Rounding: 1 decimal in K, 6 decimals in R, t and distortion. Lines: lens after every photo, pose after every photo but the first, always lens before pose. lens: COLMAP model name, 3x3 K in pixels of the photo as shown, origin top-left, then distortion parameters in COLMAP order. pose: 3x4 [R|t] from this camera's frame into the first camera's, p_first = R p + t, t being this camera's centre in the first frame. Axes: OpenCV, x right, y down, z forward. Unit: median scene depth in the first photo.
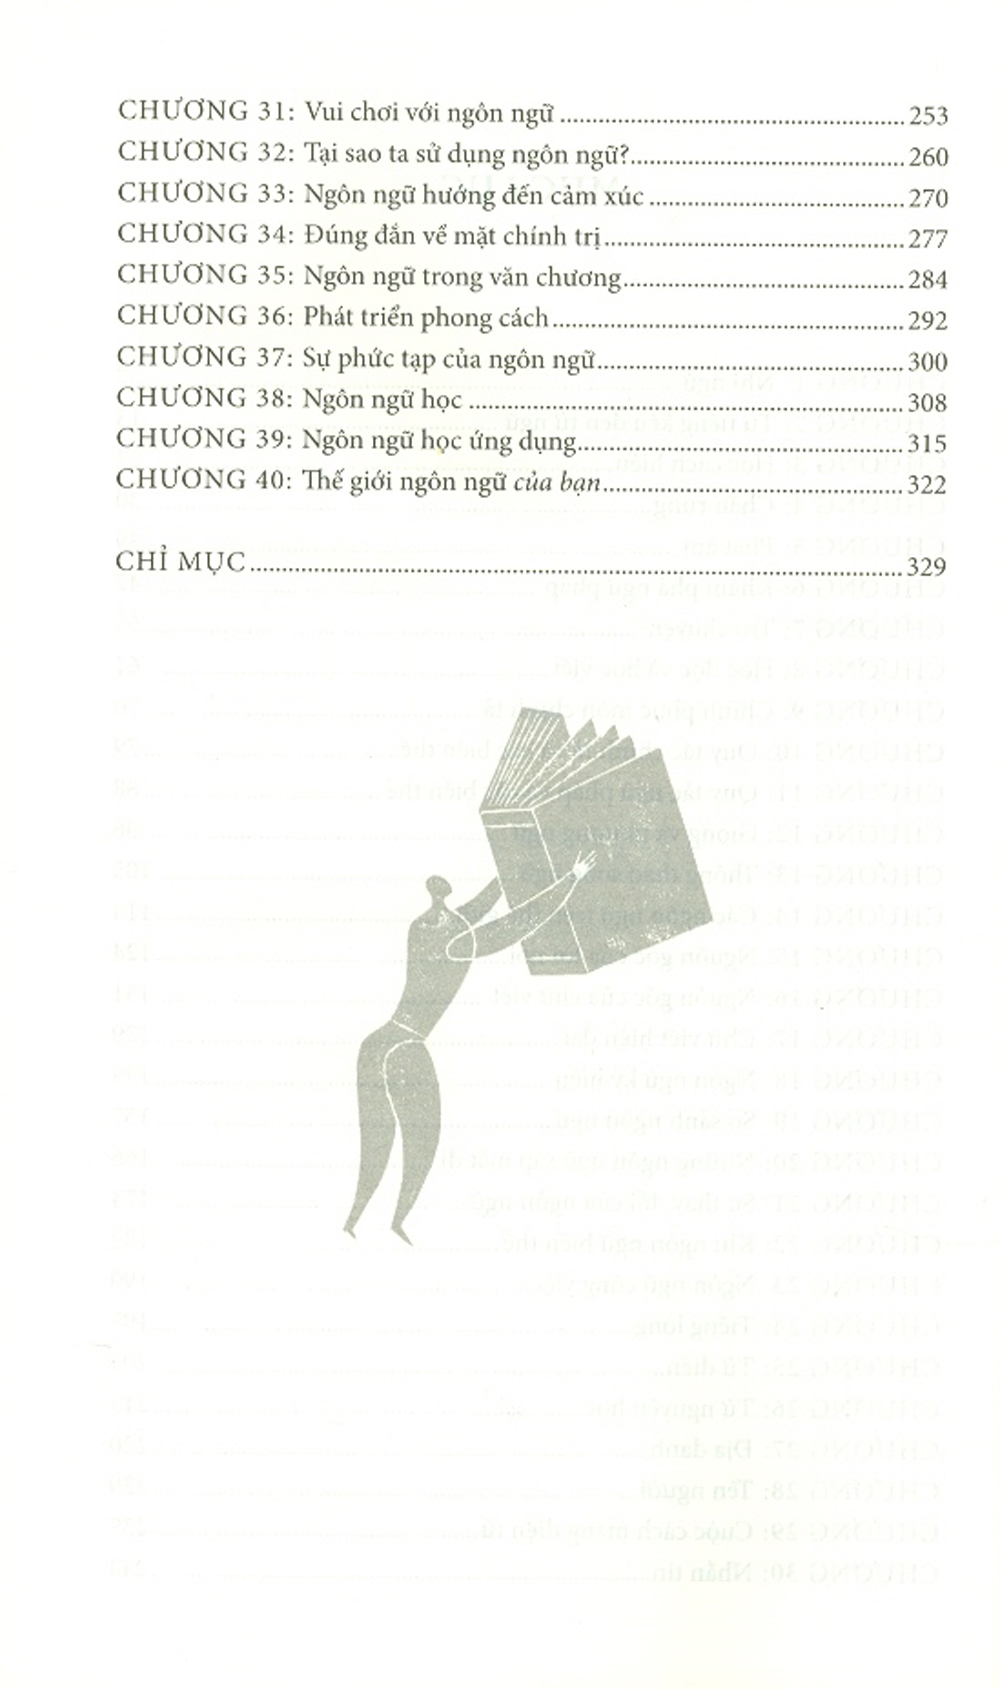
lens RADIAL K [[687.5, 0, 517.3], [0, 687.5, 844.6], [0, 0, 1]] dist [0.009322, 0.000230]
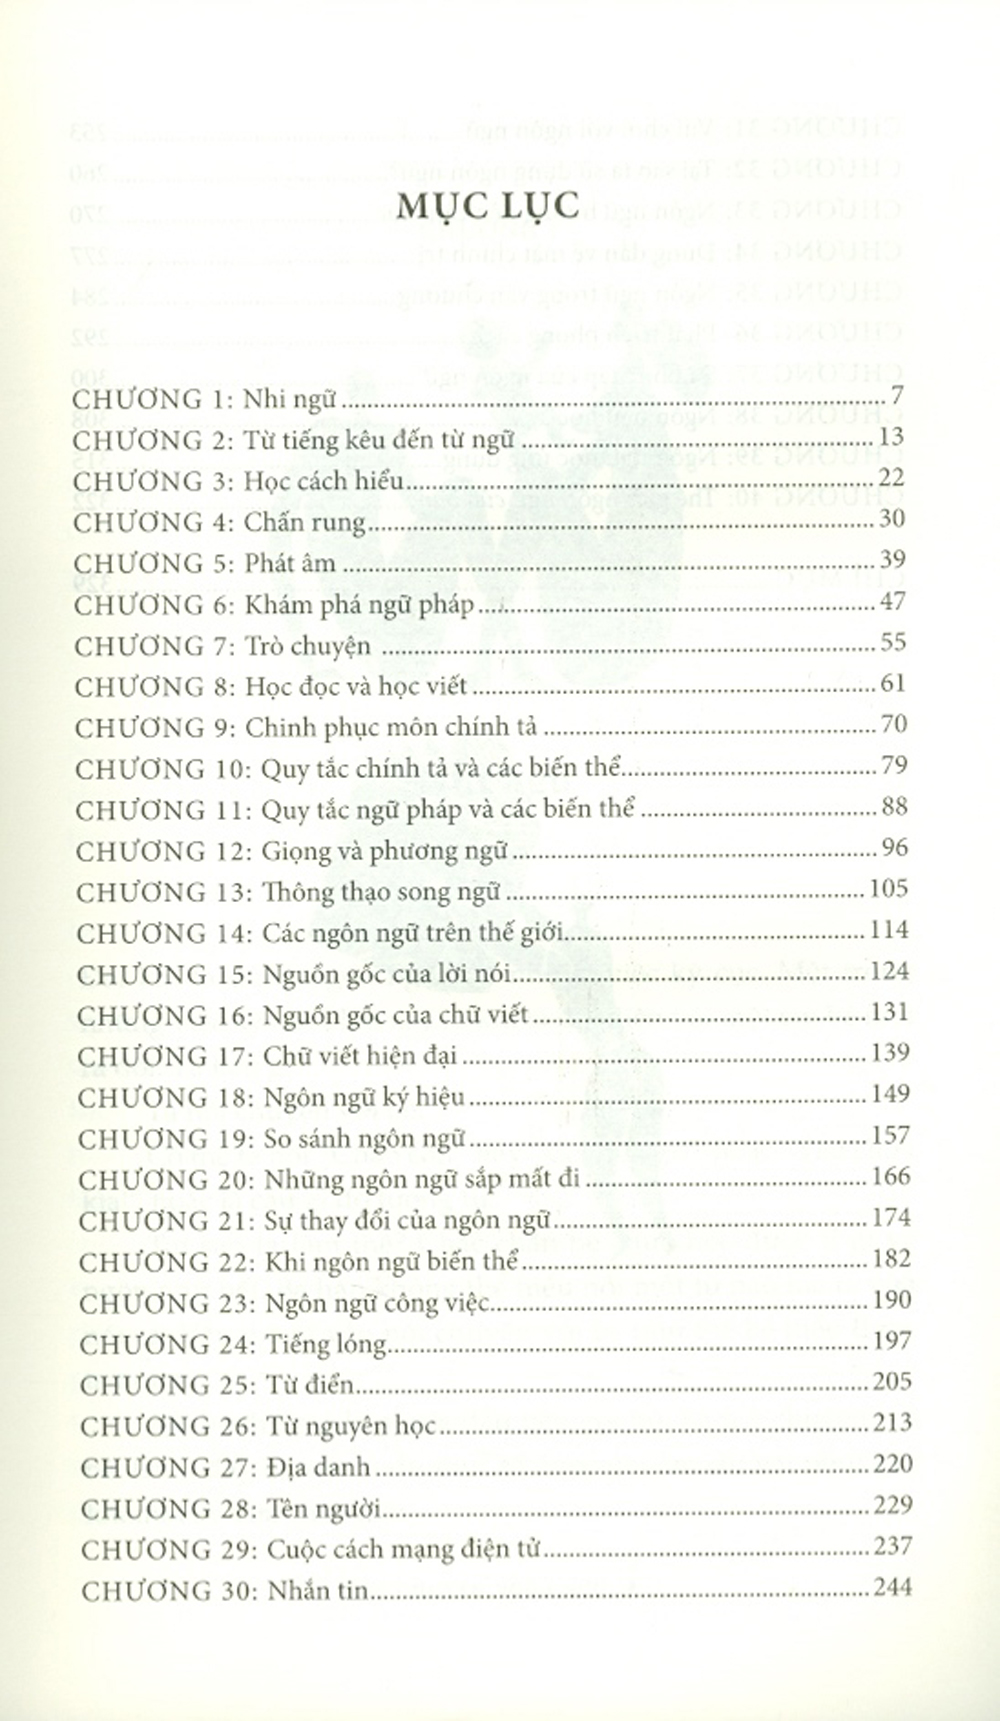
lens RADIAL K [[688.6, 0, 482.1], [0, 688.6, 860.6], [0, 0, 1]] dist [0.000234, -0.000433]
pose [[0.999888, -0.014959, 0.001097, 0.009139], [0.014942, 0.999788, 0.014178, -1.169714], [-0.001308, -0.014160, 0.999899, 0.015053]]
